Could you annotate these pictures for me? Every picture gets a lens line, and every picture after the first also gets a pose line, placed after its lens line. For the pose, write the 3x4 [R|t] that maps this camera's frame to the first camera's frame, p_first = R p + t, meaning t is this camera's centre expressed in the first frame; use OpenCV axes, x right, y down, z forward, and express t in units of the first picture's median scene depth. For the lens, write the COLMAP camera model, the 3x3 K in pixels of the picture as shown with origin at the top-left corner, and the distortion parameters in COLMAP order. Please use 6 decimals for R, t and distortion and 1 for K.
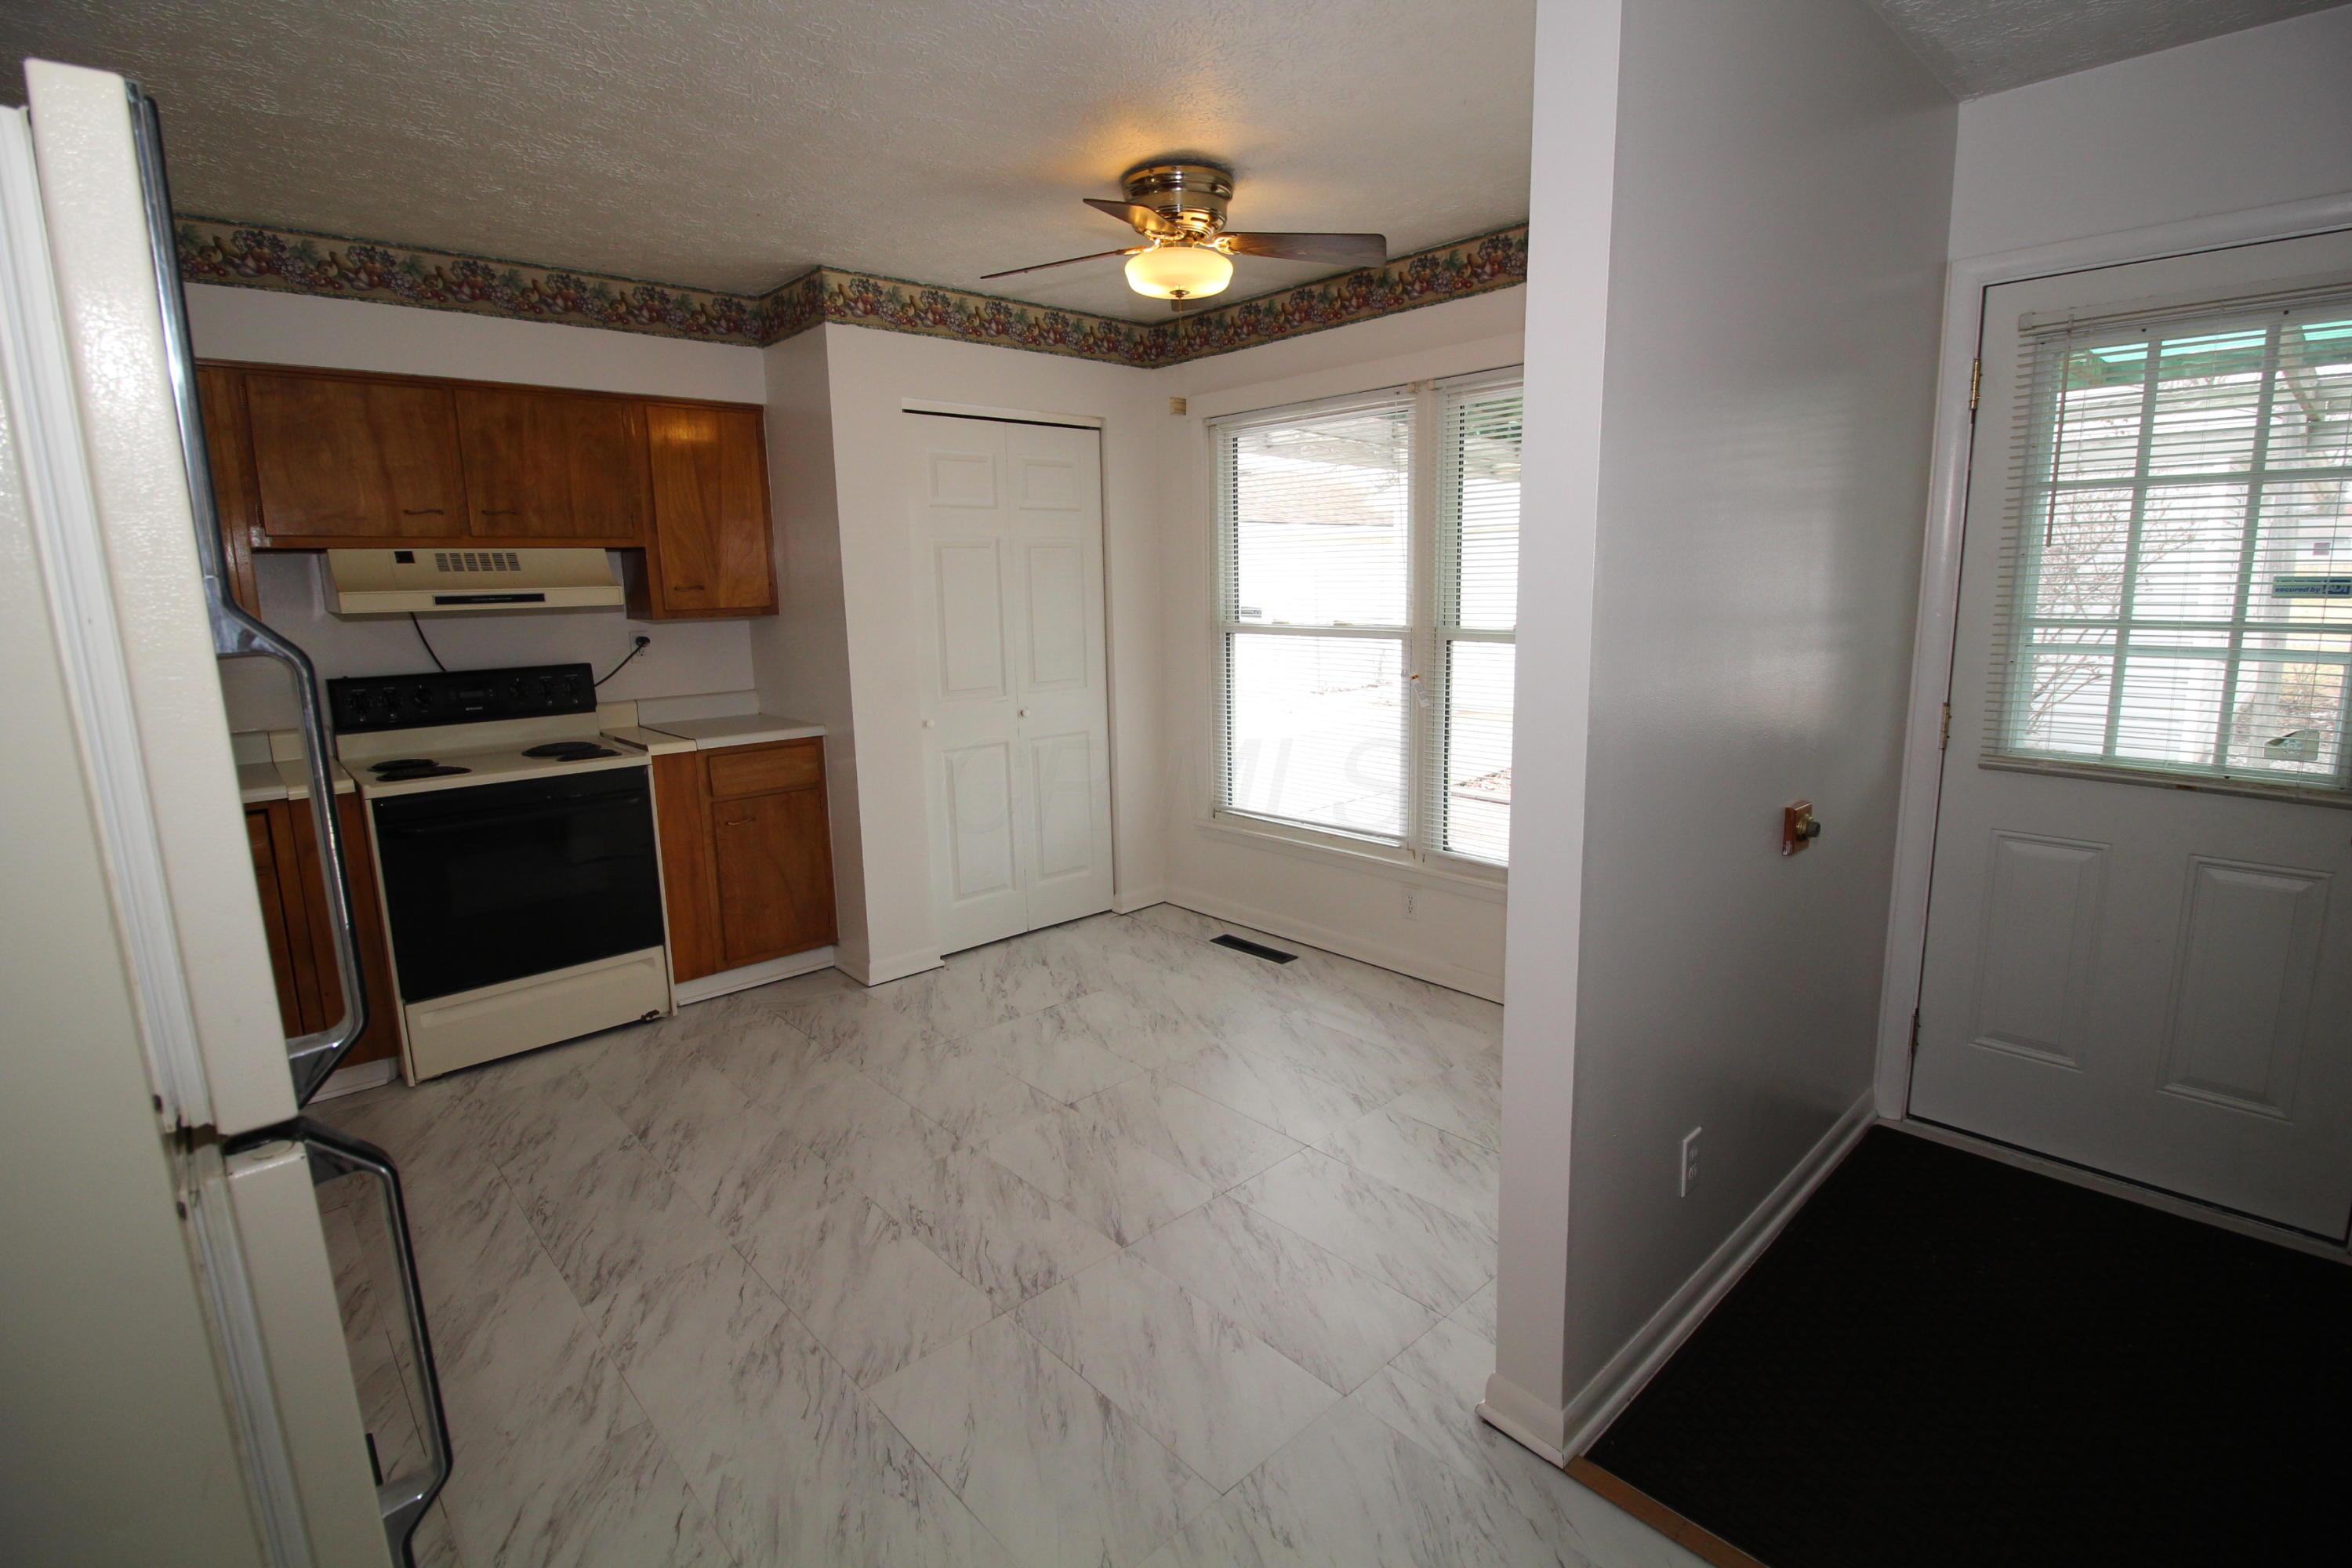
lens RADIAL K [[1088.3, 0, 1176.4], [0, 1088.3, 764.3], [0, 0, 1]] dist [-0.003503, -0.010263]
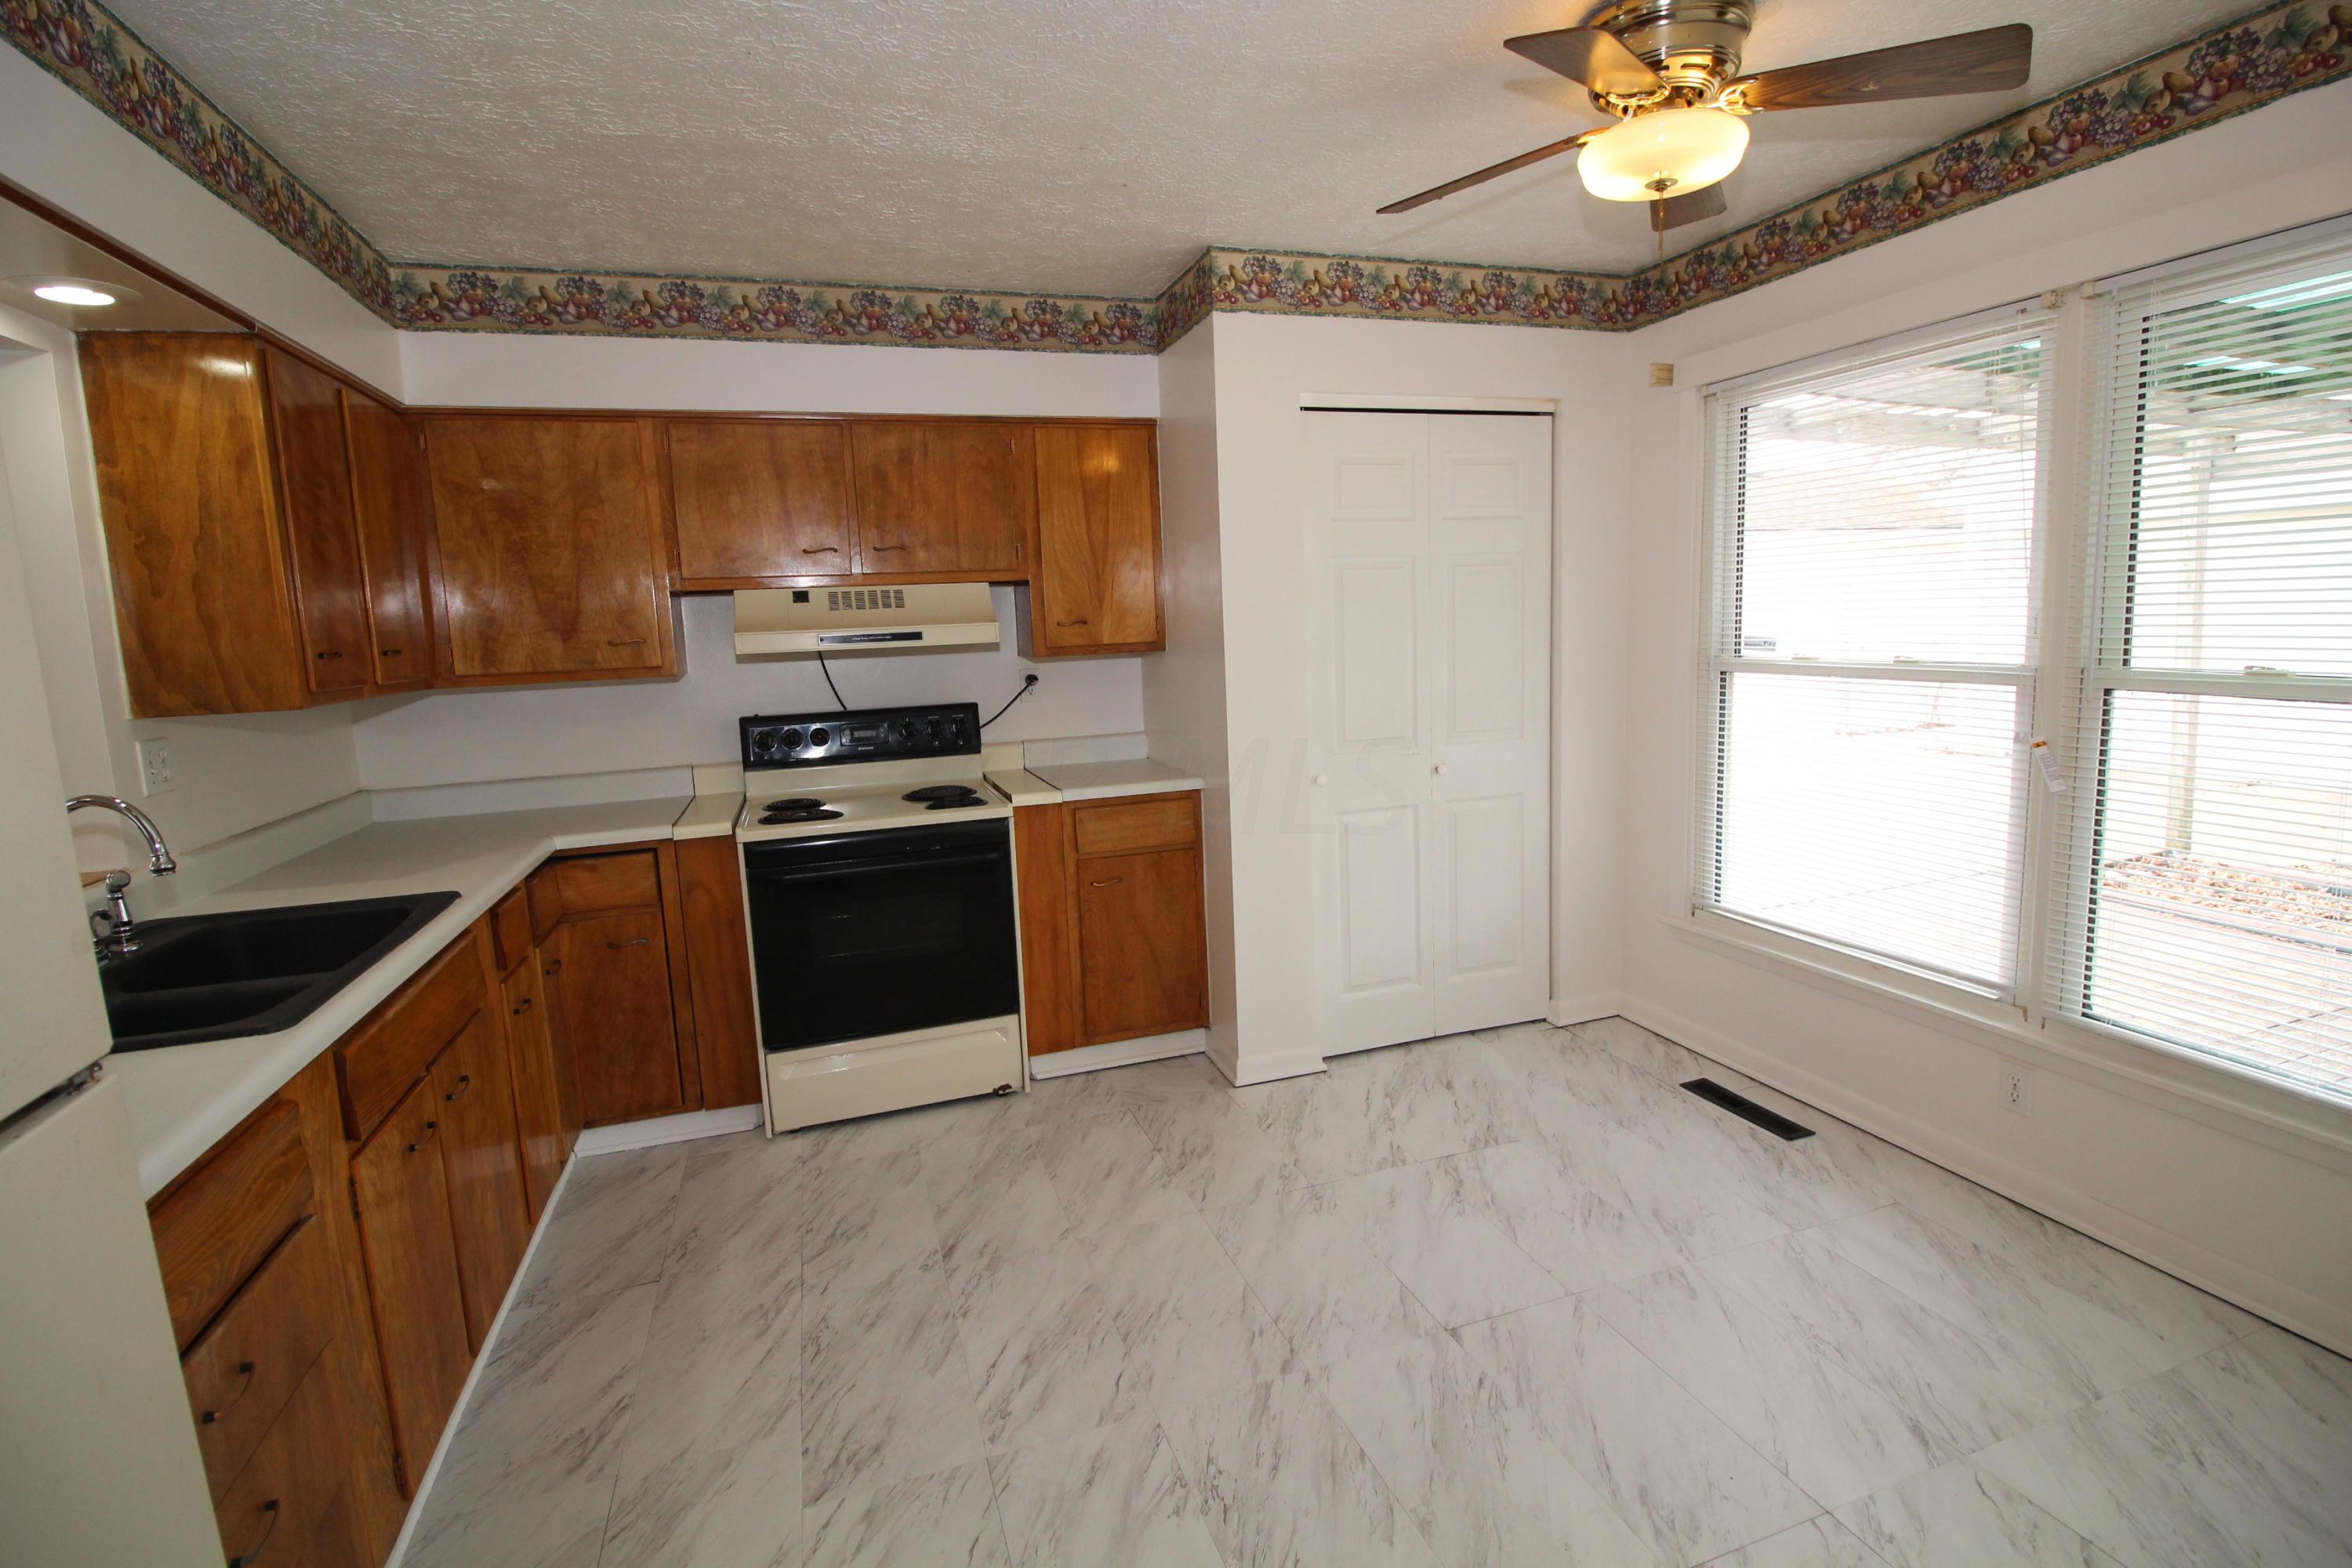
lens RADIAL K [[1088.3, 0, 1178.4], [0, 1088.3, 765.1], [0, 0, 1]] dist [-0.003503, -0.010263]
pose [[0.914260, 0.037520, -0.403387, 0.011507], [-0.046484, 0.998841, -0.012450, -0.038822], [0.402453, 0.030133, 0.914945, 0.220651]]
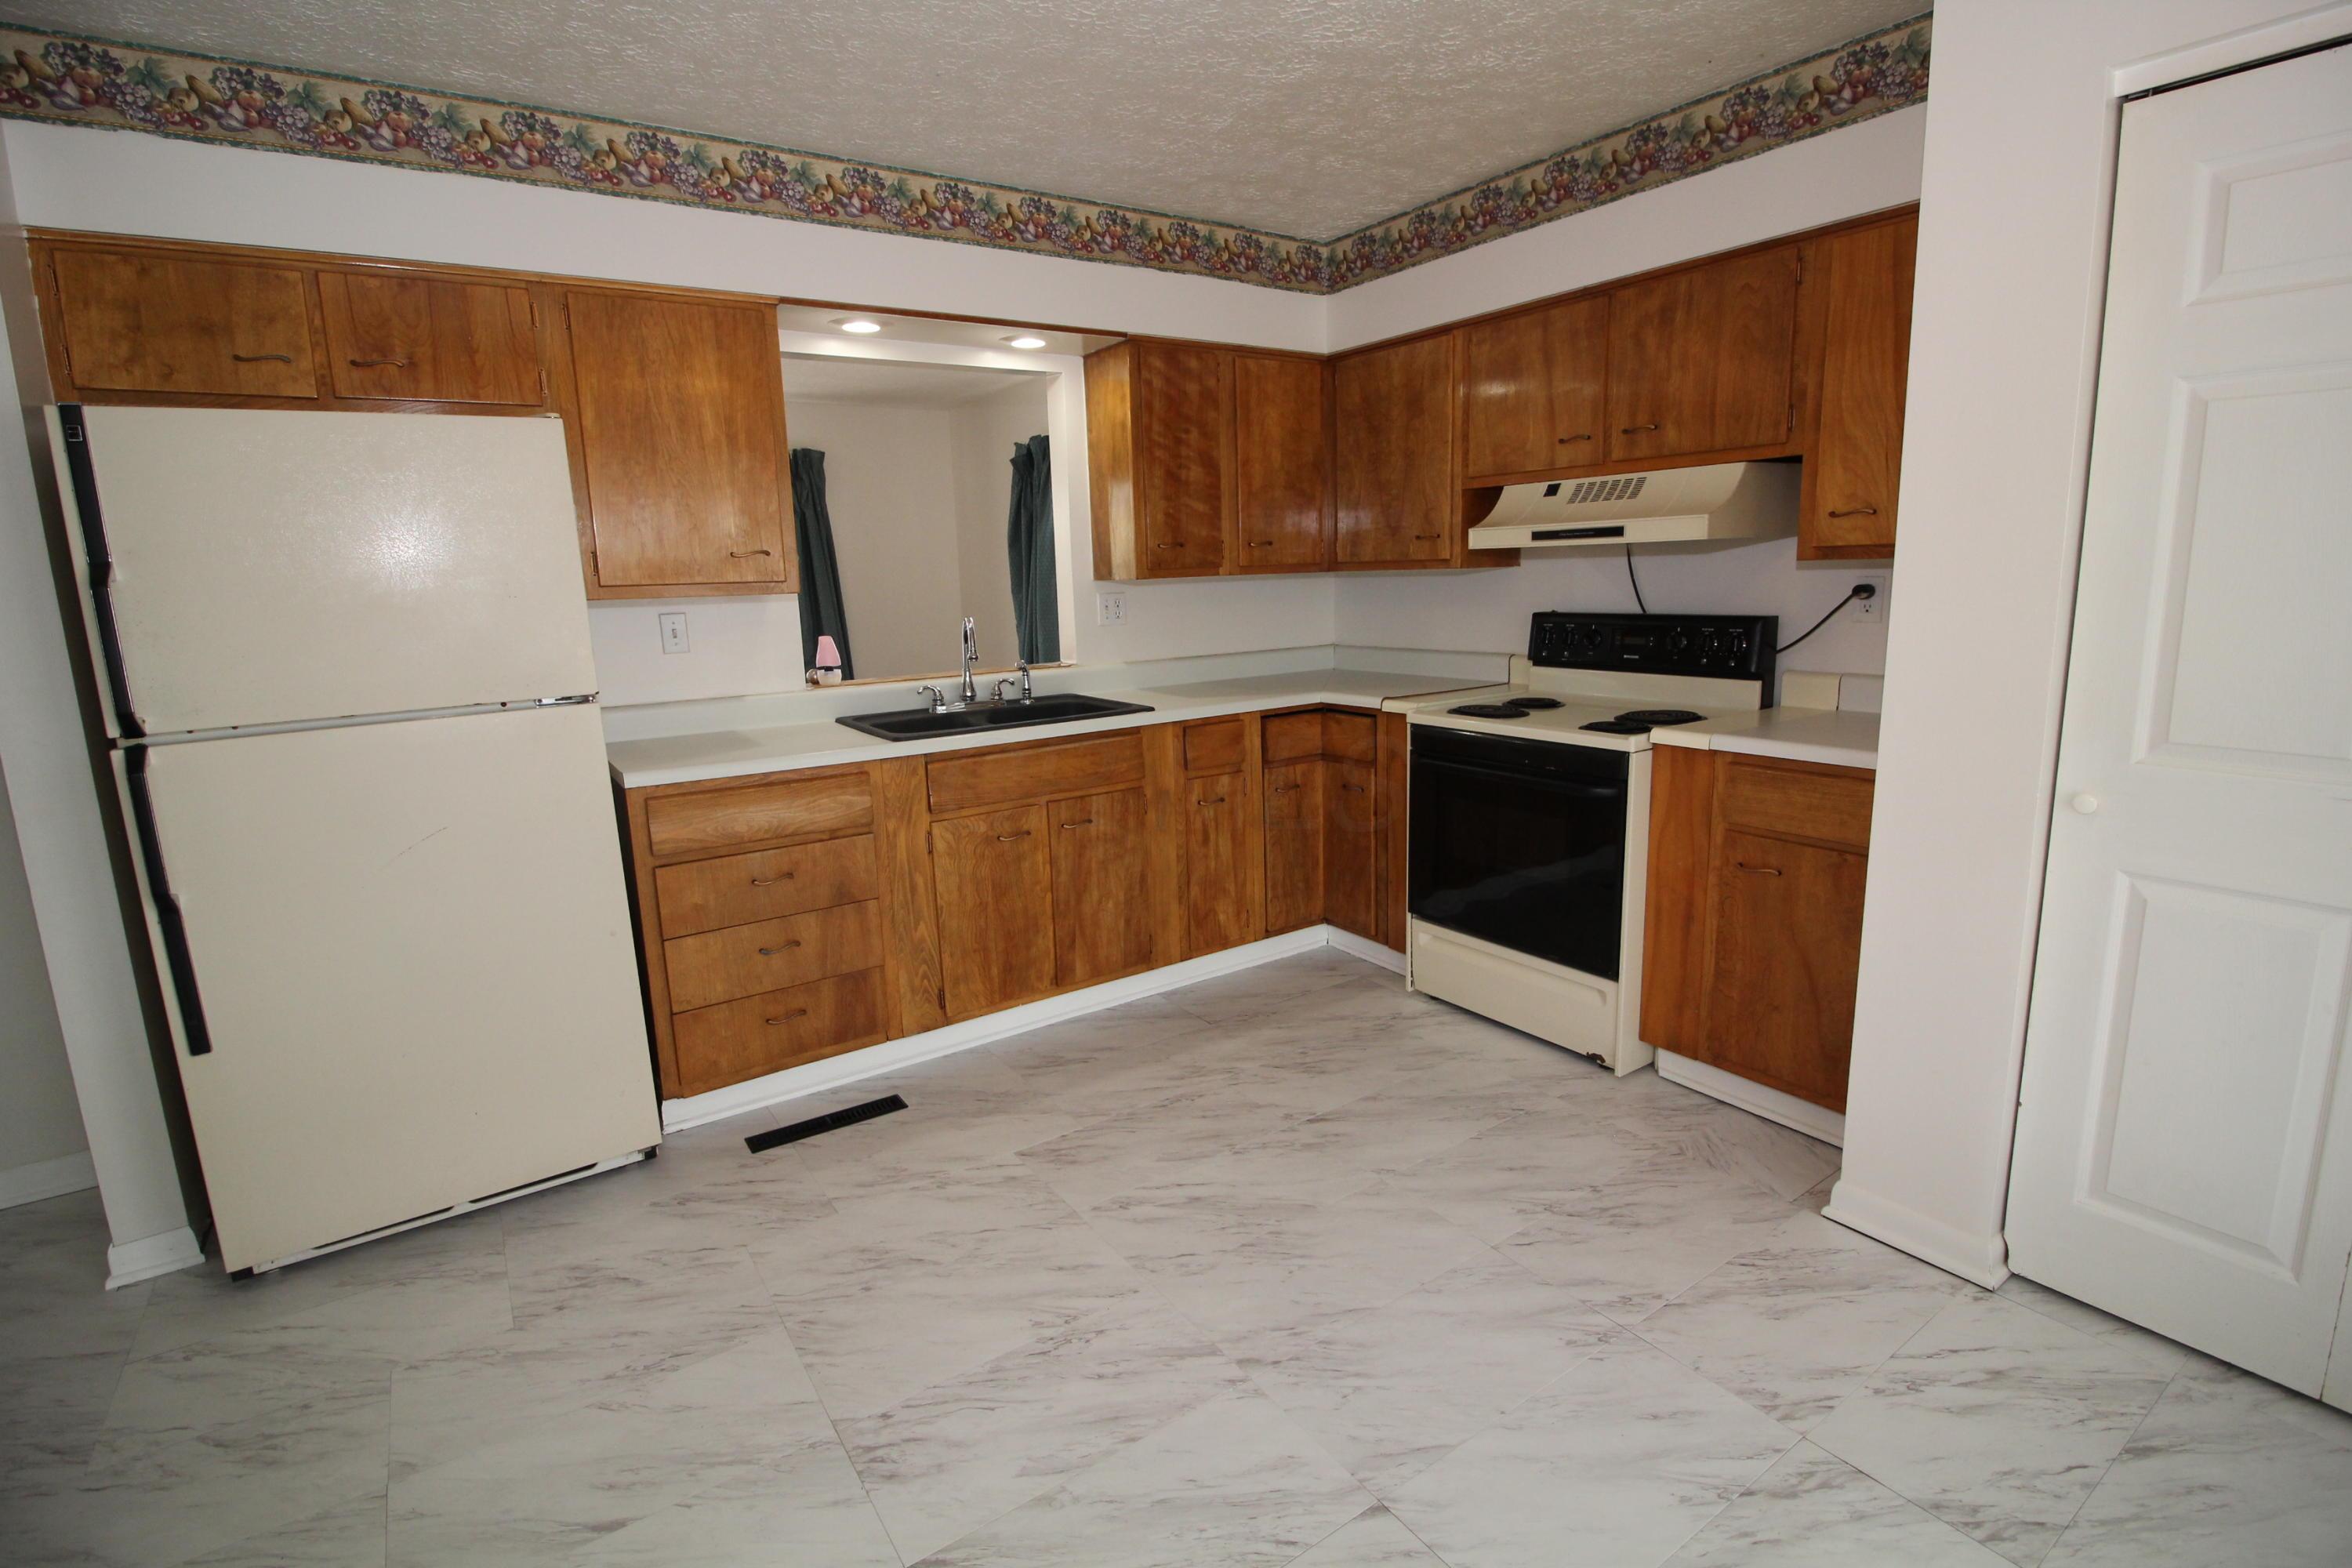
lens RADIAL K [[1088.3, 0, 1179.9], [0, 1088.3, 770.3], [0, 0, 1]] dist [-0.003503, -0.010263]
pose [[-0.142661, 0.207508, -0.967775, 0.304757], [-0.130012, 0.965375, 0.226159, -0.120445], [0.981196, 0.158087, -0.110742, 0.783183]]
